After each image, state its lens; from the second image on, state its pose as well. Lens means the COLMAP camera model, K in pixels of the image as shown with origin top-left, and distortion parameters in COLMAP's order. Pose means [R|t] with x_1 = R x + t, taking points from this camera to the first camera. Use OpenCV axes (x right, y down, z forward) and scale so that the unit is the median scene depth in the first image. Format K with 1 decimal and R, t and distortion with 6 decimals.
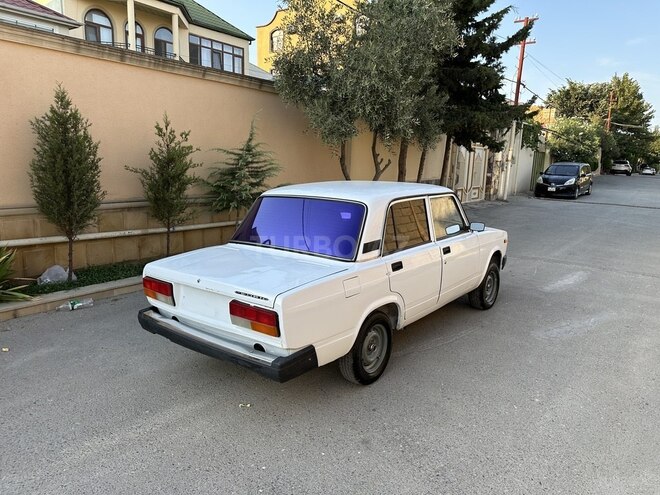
lens RADIAL K [[461.7, 0, 332.7], [0, 461.7, 246.8], [0, 0, 1]] dist [0.056918, -0.069000]
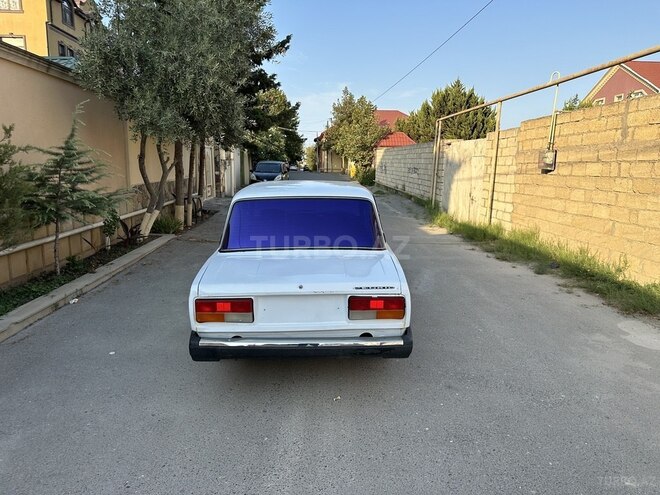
lens RADIAL K [[461.7, 0, 330.8], [0, 461.7, 251.4], [0, 0, 1]] dist [0.056918, -0.069000]
pose [[0.770741, -0.133188, 0.623073, -0.470012], [0.124887, 0.990518, 0.057248, -0.027391], [-0.624790, 0.033691, 0.780066, 0.110883]]
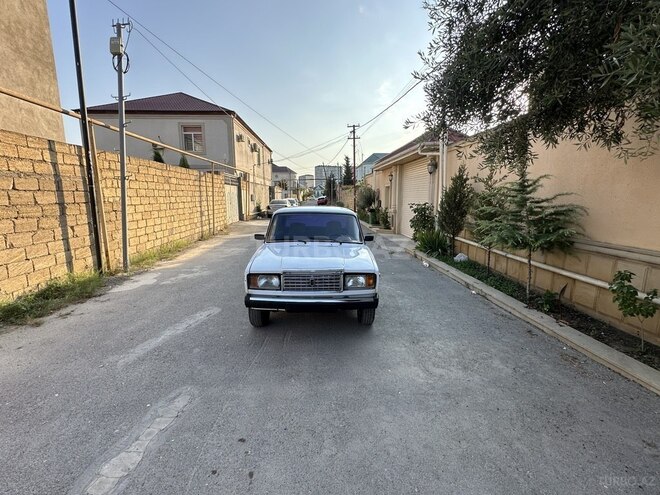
lens RADIAL K [[300.9, 0, 329.6], [0, 300.9, 246.5], [0, 0, 1]] dist [-0.003324, 0.000444]
pose [[-0.769770, 0.076954, -0.633666, 0.648236], [-0.137421, 0.949450, 0.282240, -0.273149], [0.623354, 0.304339, -0.720283, 1.590295]]
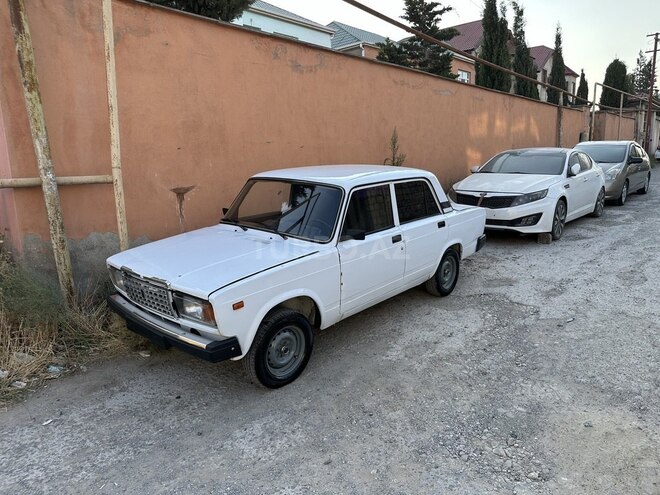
lens RADIAL K [[461.7, 0, 333.9], [0, 461.7, 251.3], [0, 0, 1]] dist [0.056918, -0.069000]
pose [[-0.998060, -0.017790, 0.059663, 0.018571], [0.008817, 0.908257, 0.418320, -0.332947], [-0.061631, 0.418035, -0.906338, 1.669891]]
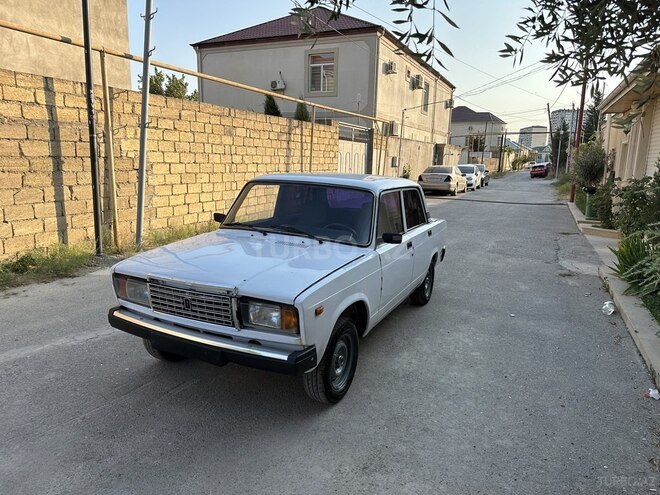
lens RADIAL K [[461.7, 0, 326.4], [0, 461.7, 250.0], [0, 0, 1]] dist [0.056918, -0.069000]
pose [[-0.976807, -0.012144, -0.213776, 0.261210], [-0.090197, 0.928825, 0.359372, -0.285603], [0.194197, 0.370319, -0.908378, 1.634219]]
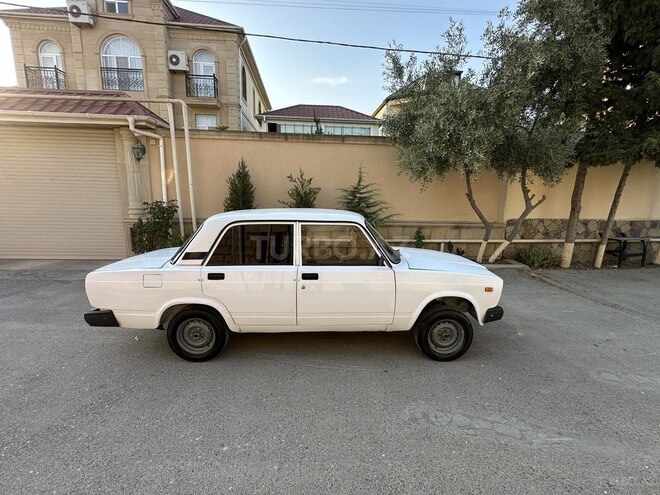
lens RADIAL K [[300.9, 0, 330.8], [0, 300.9, 248.3], [0, 0, 1]] dist [-0.003324, 0.000444]
pose [[0.650730, 0.116206, -0.750364, 0.599607], [-0.139524, 0.989693, 0.032272, -0.063733], [0.746380, 0.083694, 0.660236, 0.460261]]
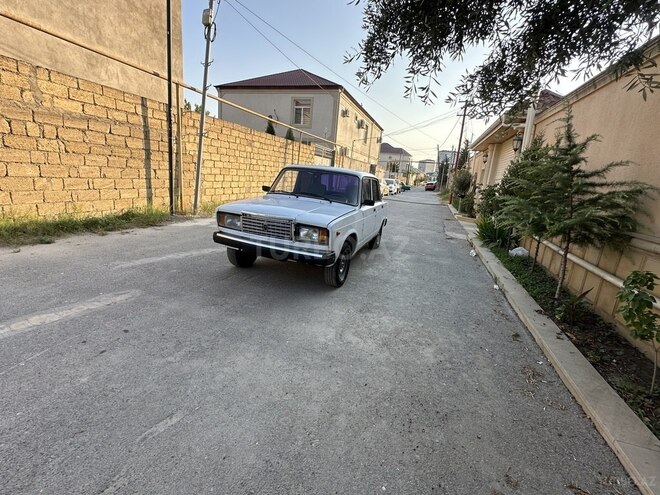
lens RADIAL K [[300.9, 0, 329.2], [0, 300.9, 246.9], [0, 0, 1]] dist [-0.003324, 0.000444]
pose [[-0.944120, -0.036183, -0.327609, 0.377128], [-0.169637, 0.905546, 0.388857, -0.254361], [0.282595, 0.422703, -0.861082, 1.737318]]
